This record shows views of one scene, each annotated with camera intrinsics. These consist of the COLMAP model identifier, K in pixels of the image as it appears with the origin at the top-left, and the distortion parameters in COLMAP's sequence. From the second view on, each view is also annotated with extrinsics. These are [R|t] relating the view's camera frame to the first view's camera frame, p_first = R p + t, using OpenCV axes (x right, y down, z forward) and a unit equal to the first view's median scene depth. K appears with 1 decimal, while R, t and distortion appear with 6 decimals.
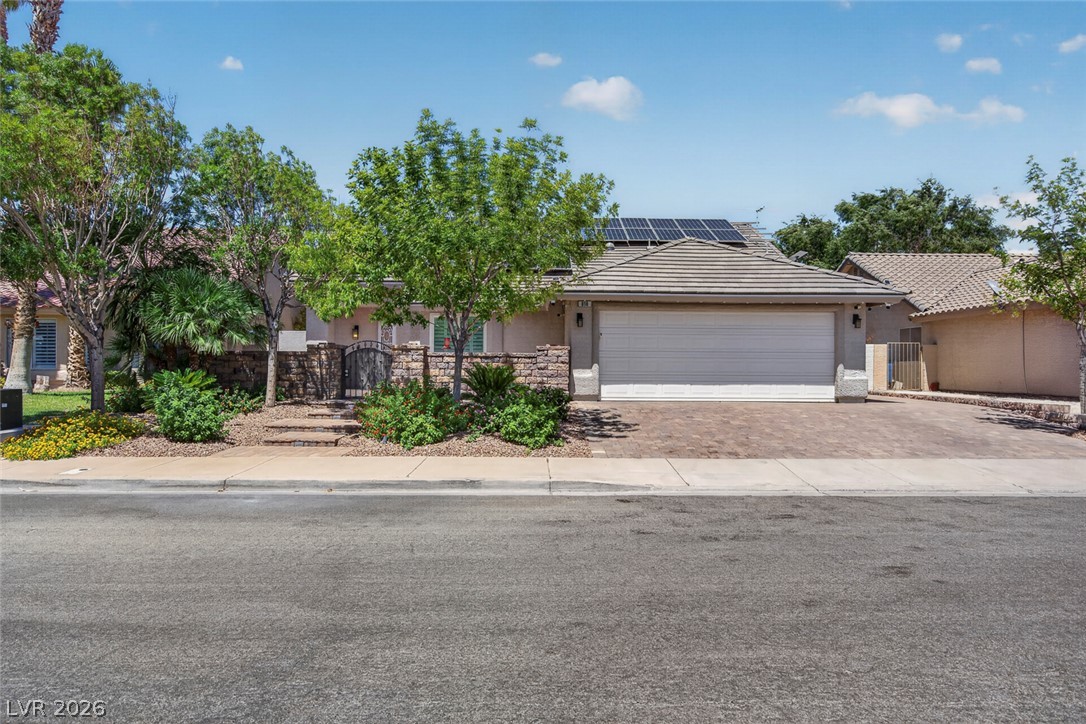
lens RADIAL K [[760.7, 0, 537.8], [0, 760.7, 361.7], [0, 0, 1]] dist [-0.001481, 0.016542]
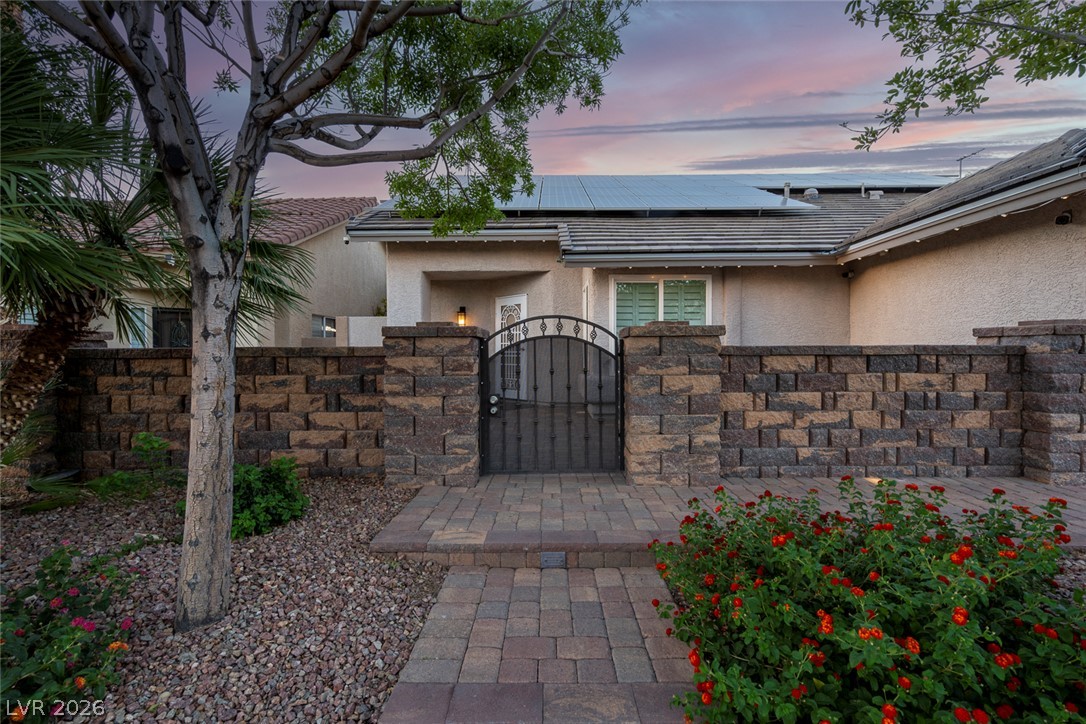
lens RADIAL K [[499.4, 0, 545.6], [0, 499.4, 360.9], [0, 0, 1]] dist [-0.001969, 0.002487]
pose [[0.999930, -0.011536, 0.002472, -0.339543], [0.011482, 0.999722, 0.020596, -0.015976], [-0.002709, -0.020566, 0.999785, 1.138502]]
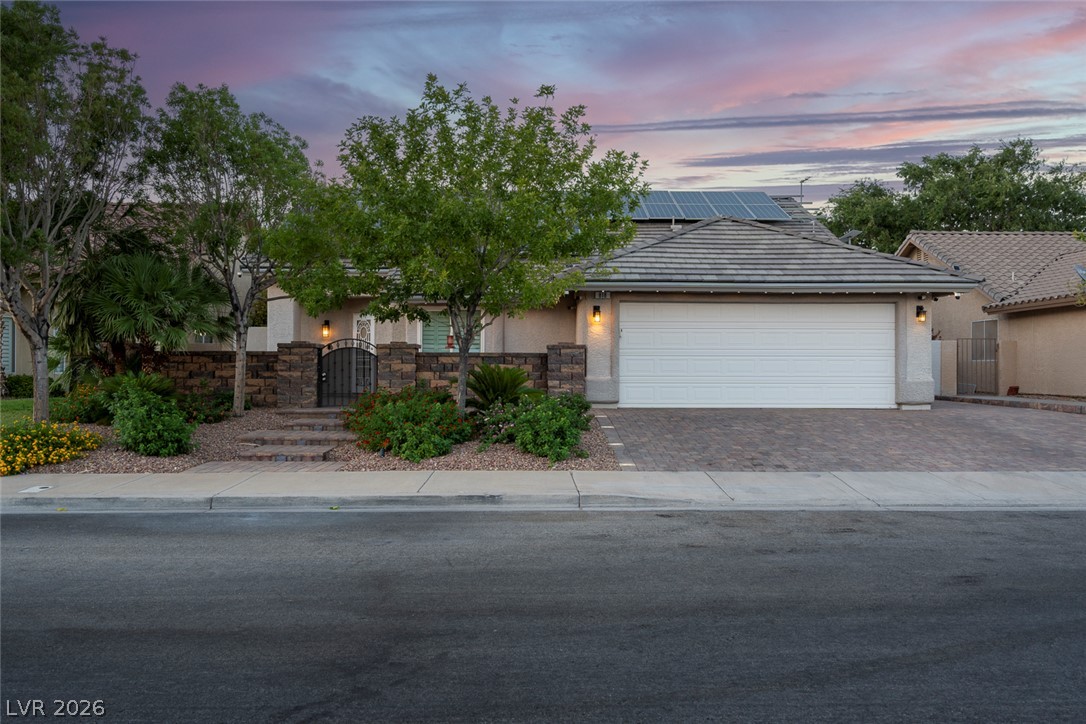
lens RADIAL K [[940.1, 0, 540.8], [0, 940.1, 357.3], [0, 0, 1]] dist [0.057935, -0.059128]
pose [[0.999865, -0.002941, 0.016172, -0.038667], [0.003035, 0.999979, -0.005785, 0.000500], [-0.016155, 0.005833, 0.999852, -0.088567]]
